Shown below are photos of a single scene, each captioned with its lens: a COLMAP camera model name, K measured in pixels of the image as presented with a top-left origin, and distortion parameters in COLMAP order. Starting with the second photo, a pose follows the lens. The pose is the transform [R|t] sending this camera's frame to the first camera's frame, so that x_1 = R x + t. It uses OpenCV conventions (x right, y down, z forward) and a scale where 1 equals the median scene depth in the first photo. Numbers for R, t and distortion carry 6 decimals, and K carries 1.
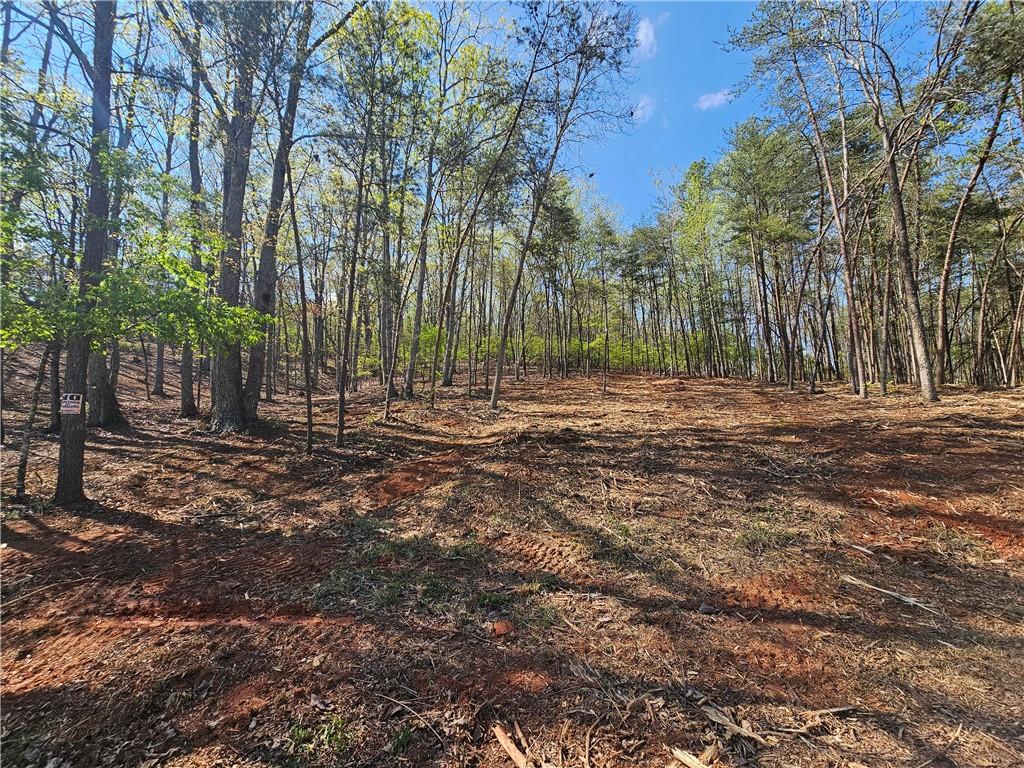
lens RADIAL K [[415.4, 0, 513.2], [0, 415.4, 384.5], [0, 0, 1]] dist [-0.000532, 0.000455]
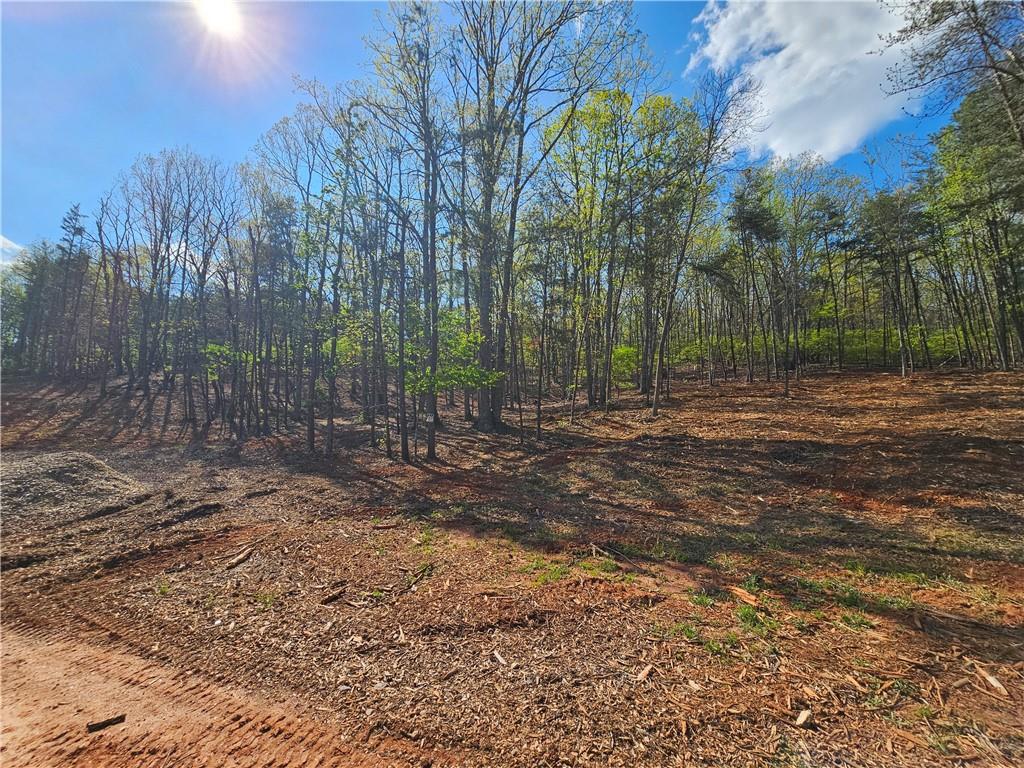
lens RADIAL K [[415.4, 0, 513.2], [0, 415.4, 388.5], [0, 0, 1]] dist [-0.000532, 0.000455]
pose [[0.855403, -0.038728, -0.516514, 0.168520], [0.039572, 0.999173, -0.009382, -0.020194], [0.516450, -0.012414, 0.856228, -0.236181]]
